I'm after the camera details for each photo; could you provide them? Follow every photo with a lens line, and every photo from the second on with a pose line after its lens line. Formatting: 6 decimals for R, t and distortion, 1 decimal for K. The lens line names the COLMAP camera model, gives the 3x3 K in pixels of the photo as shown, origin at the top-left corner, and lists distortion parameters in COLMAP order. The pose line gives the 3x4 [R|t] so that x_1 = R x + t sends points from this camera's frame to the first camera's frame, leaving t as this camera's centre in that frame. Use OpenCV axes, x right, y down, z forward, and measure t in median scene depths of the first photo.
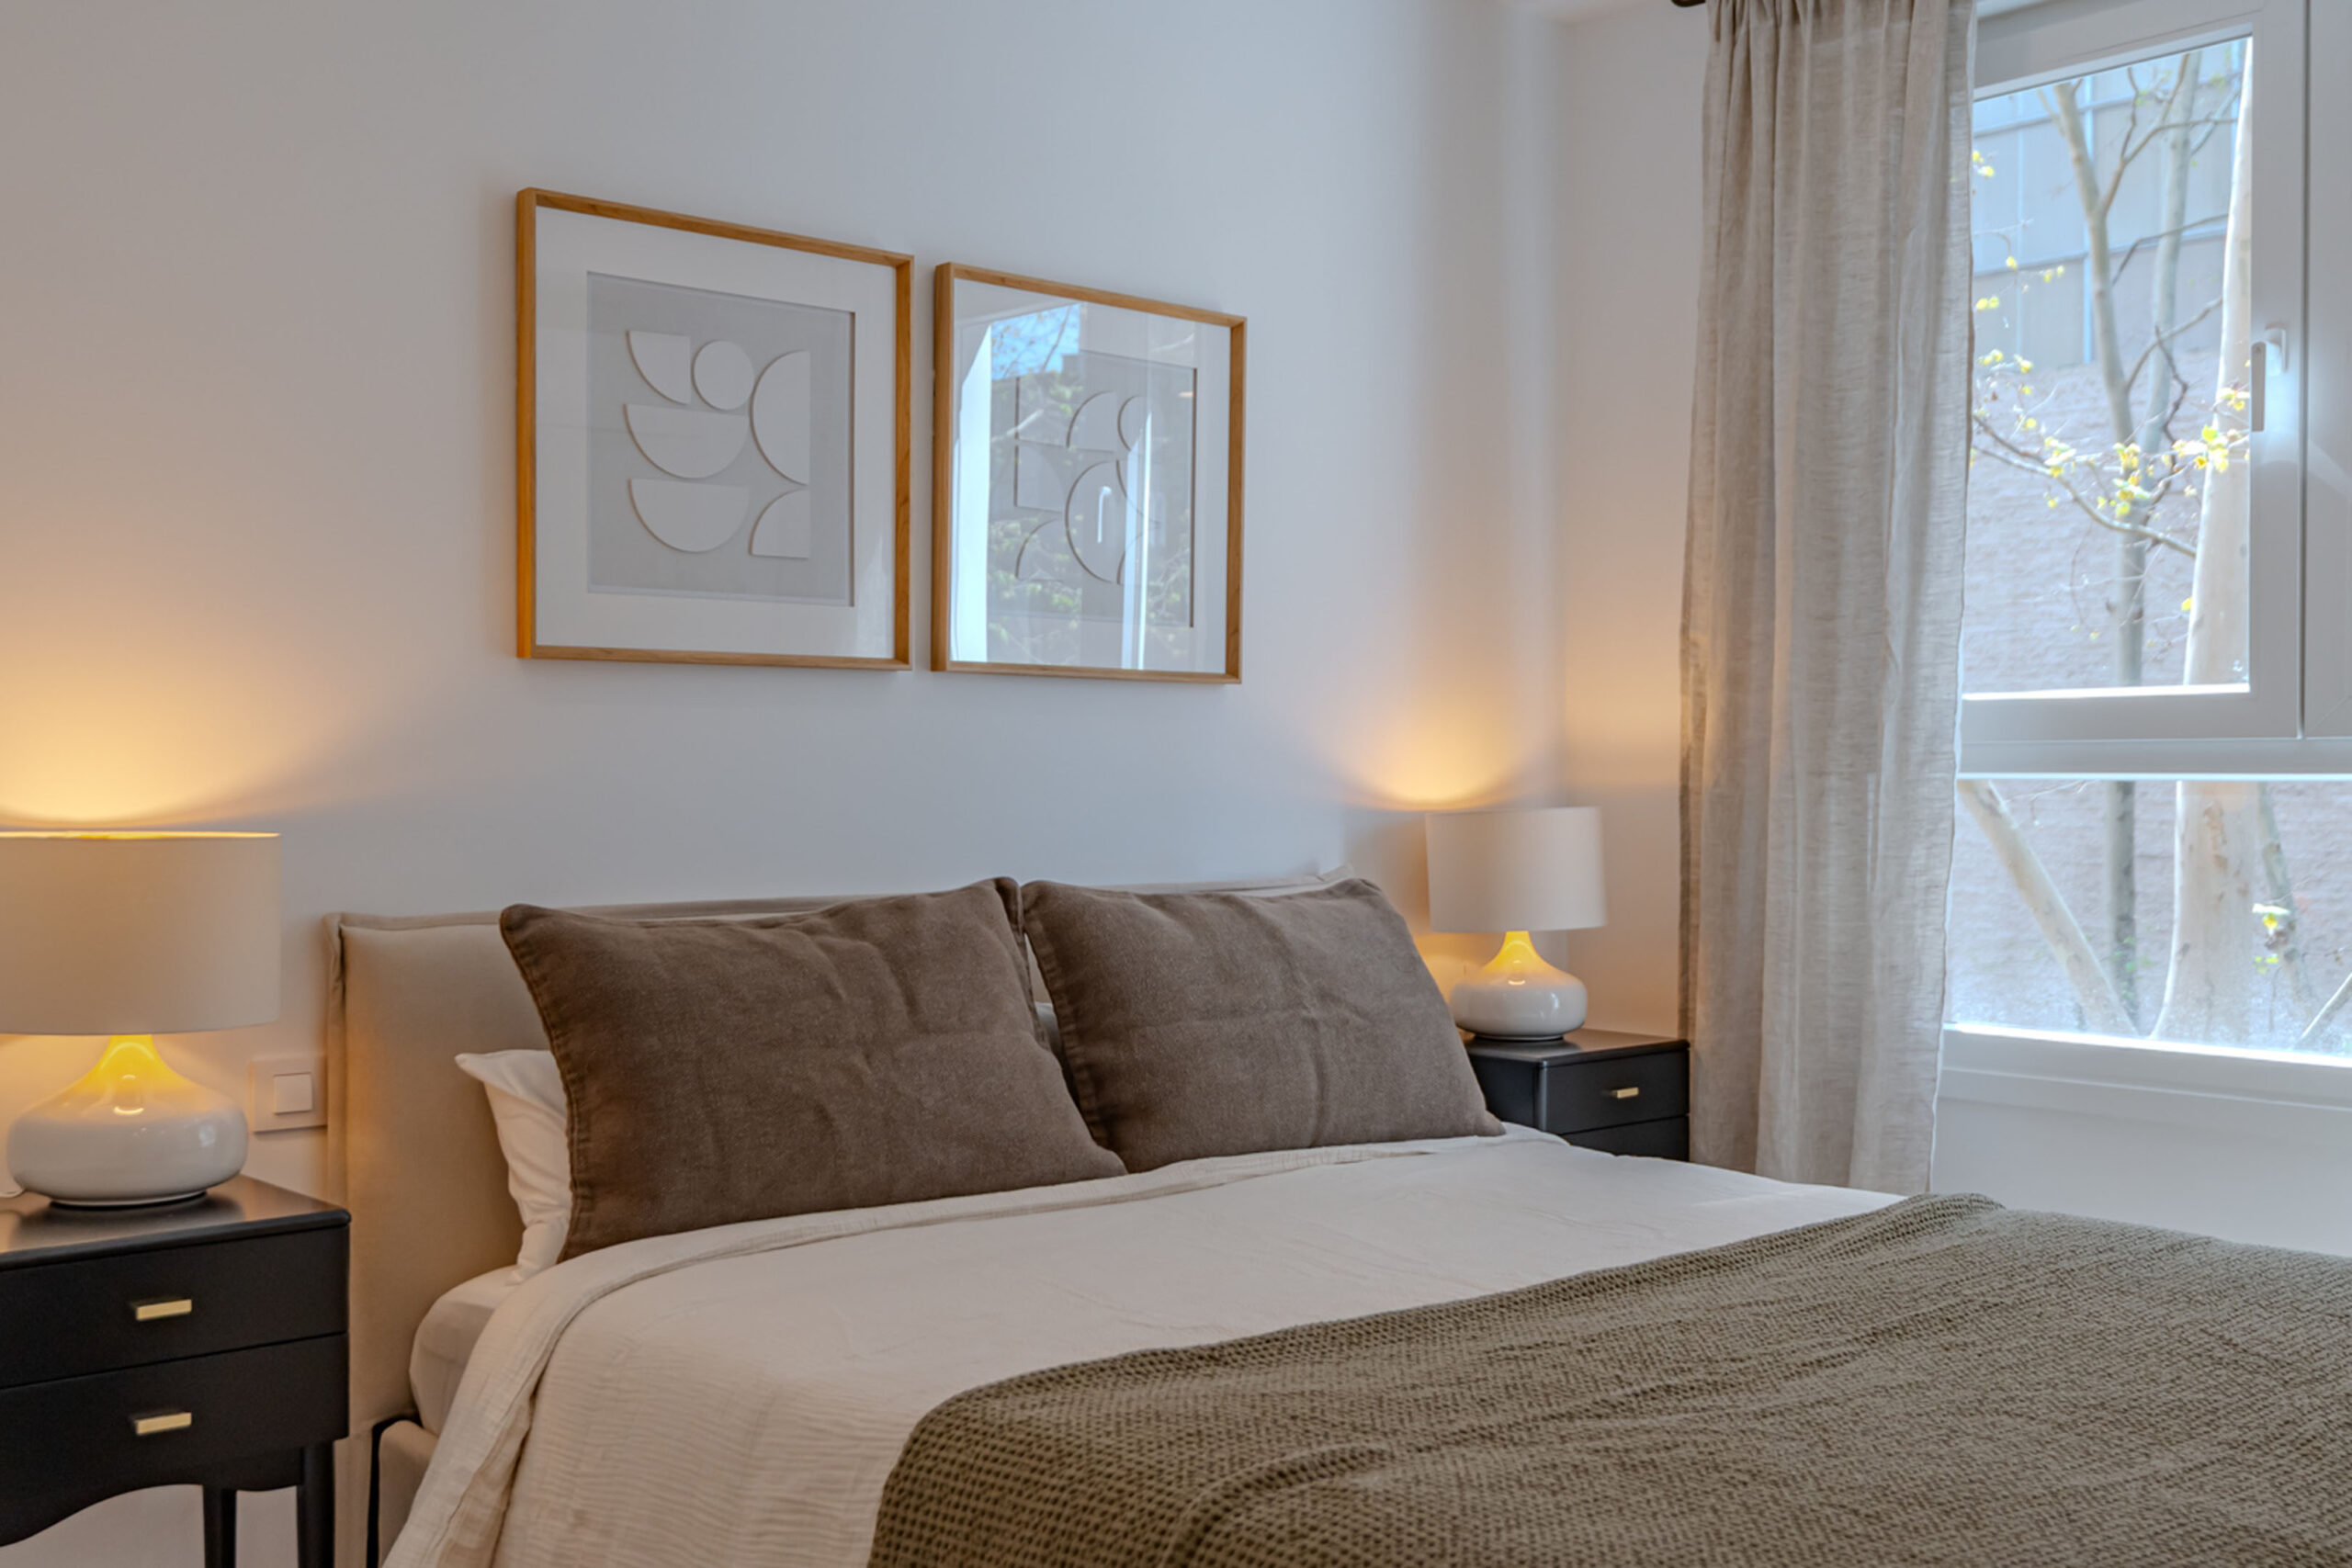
lens RADIAL K [[2326.5, 0, 1166.8], [0, 2326.5, 787.1], [0, 0, 1]] dist [0.003252, 0.000000]
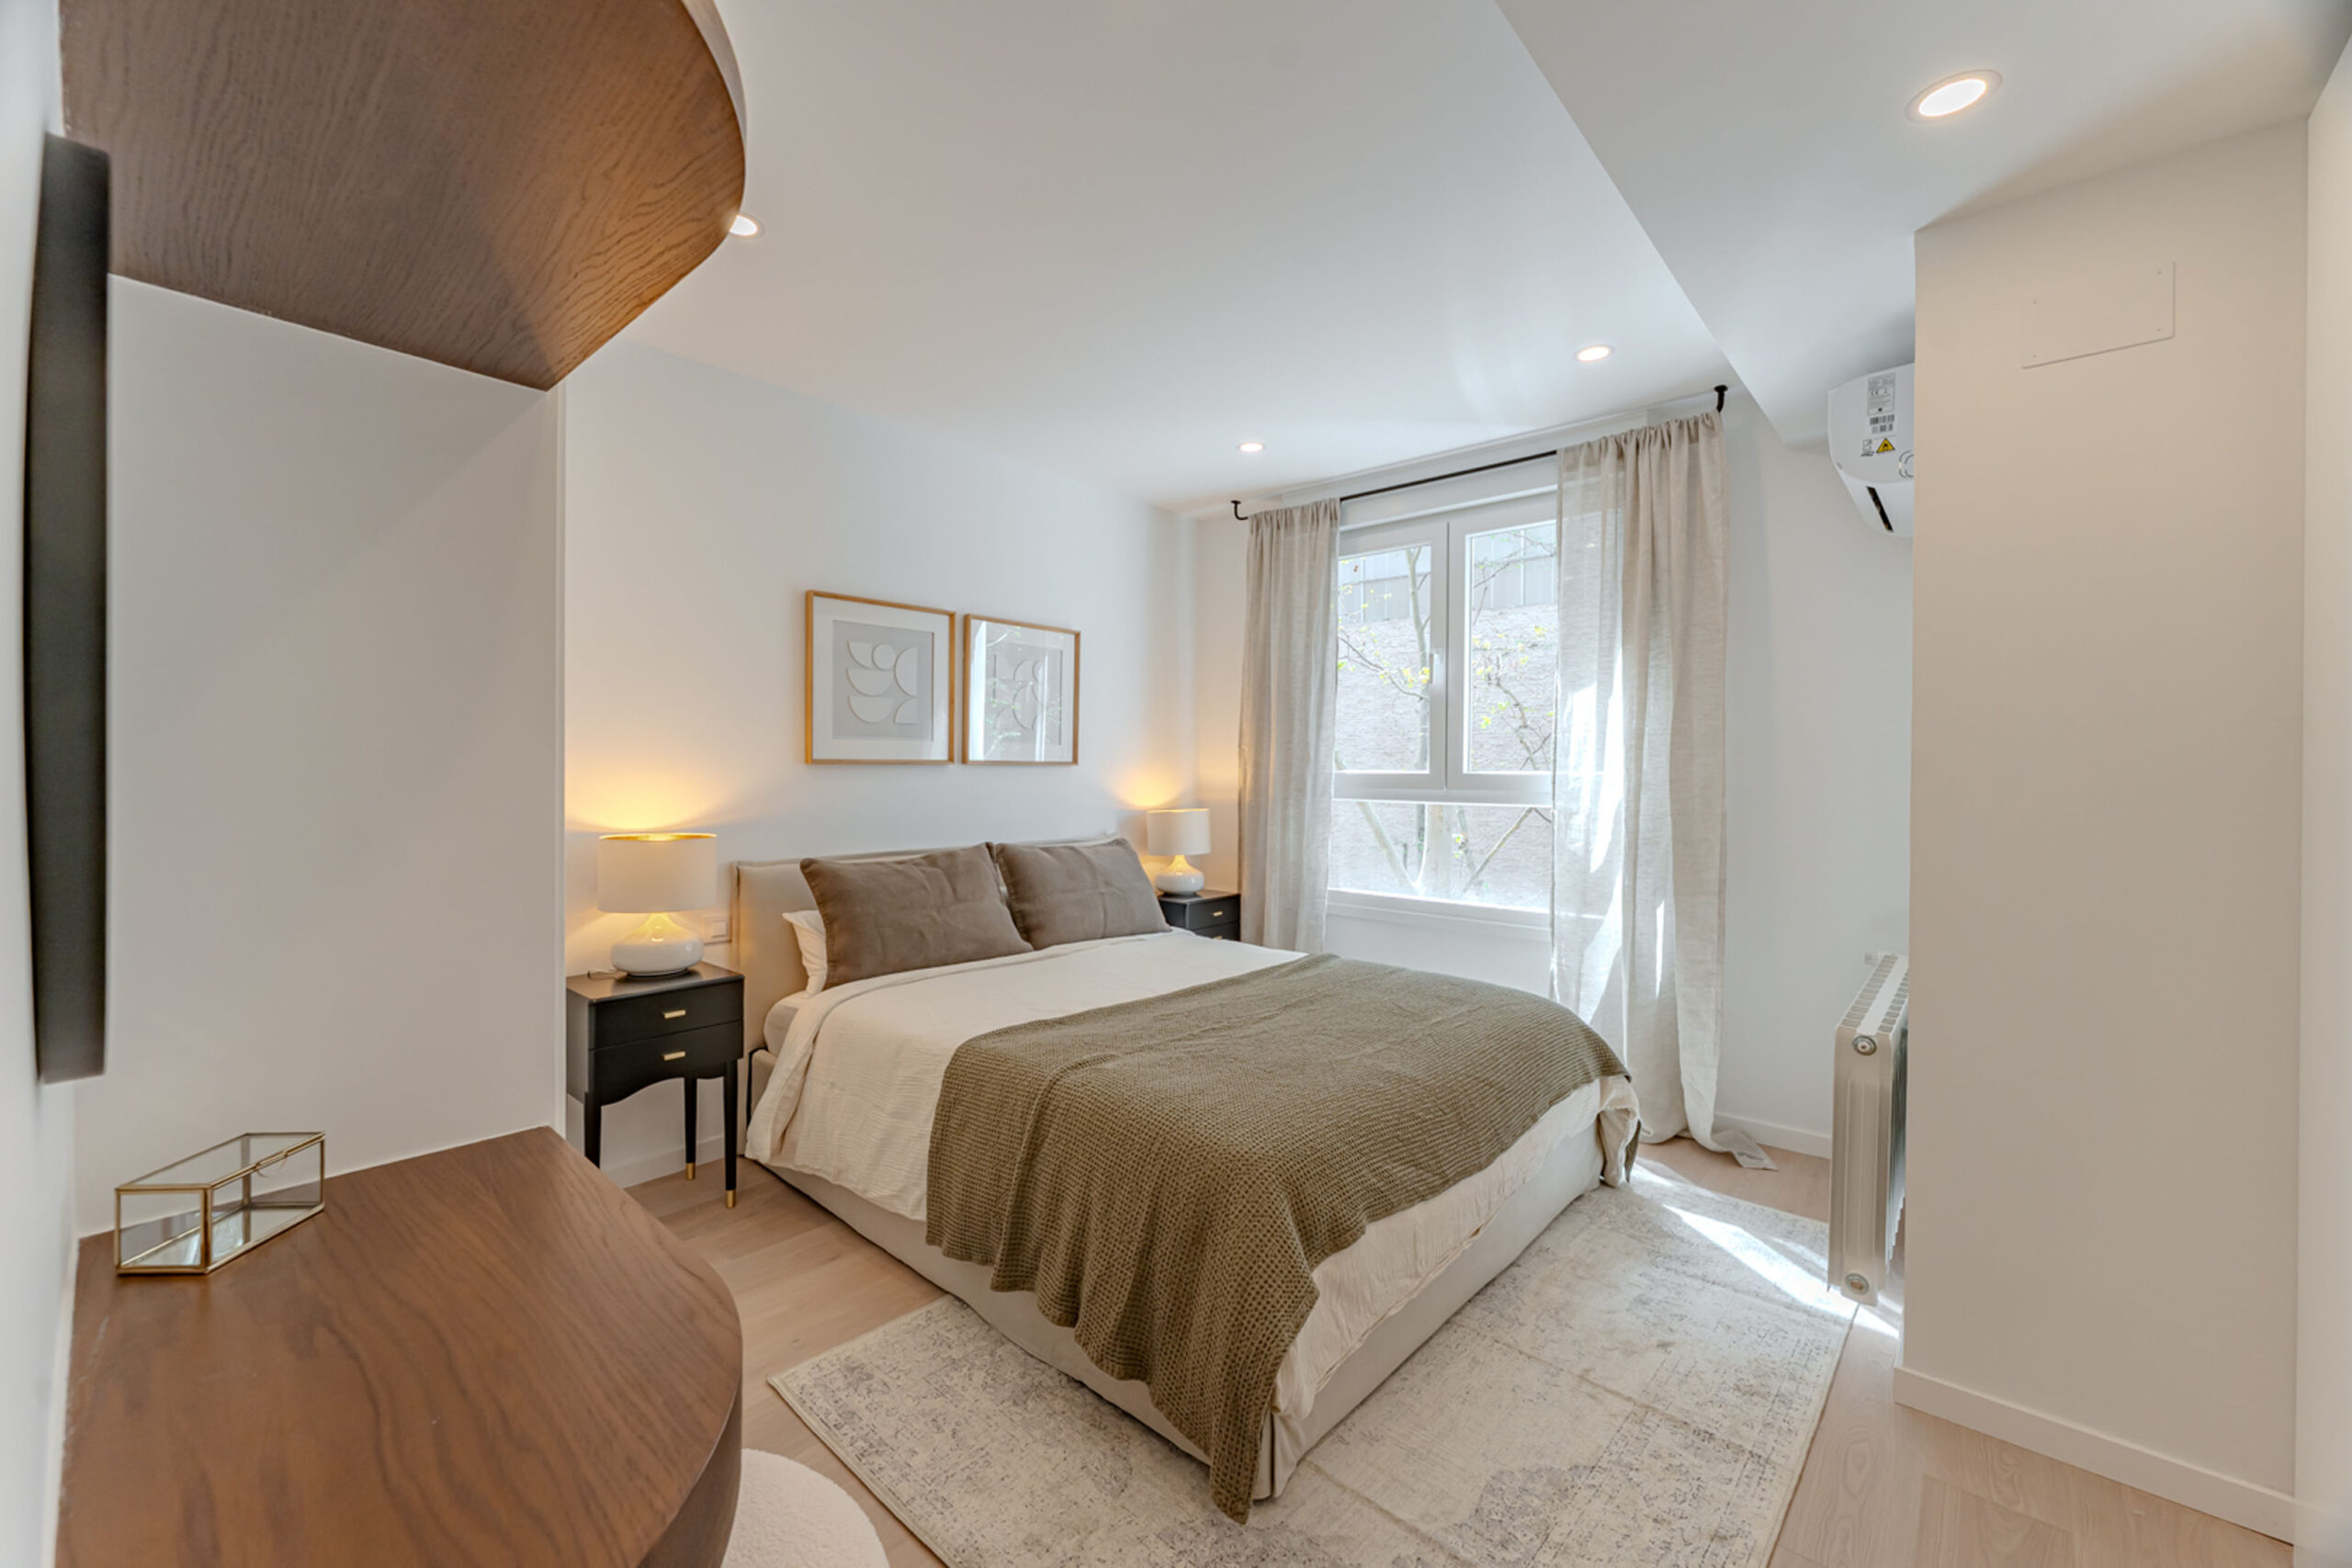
lens RADIAL K [[960.8, 0, 1174.1], [0, 960.8, 752.3], [0, 0, 1]] dist [0.003530, -0.000829]
pose [[0.993000, 0.003869, 0.118051, 0.012439], [-0.002589, 0.999936, -0.010991, -0.055676], [-0.118086, 0.010609, 0.992947, -0.149115]]
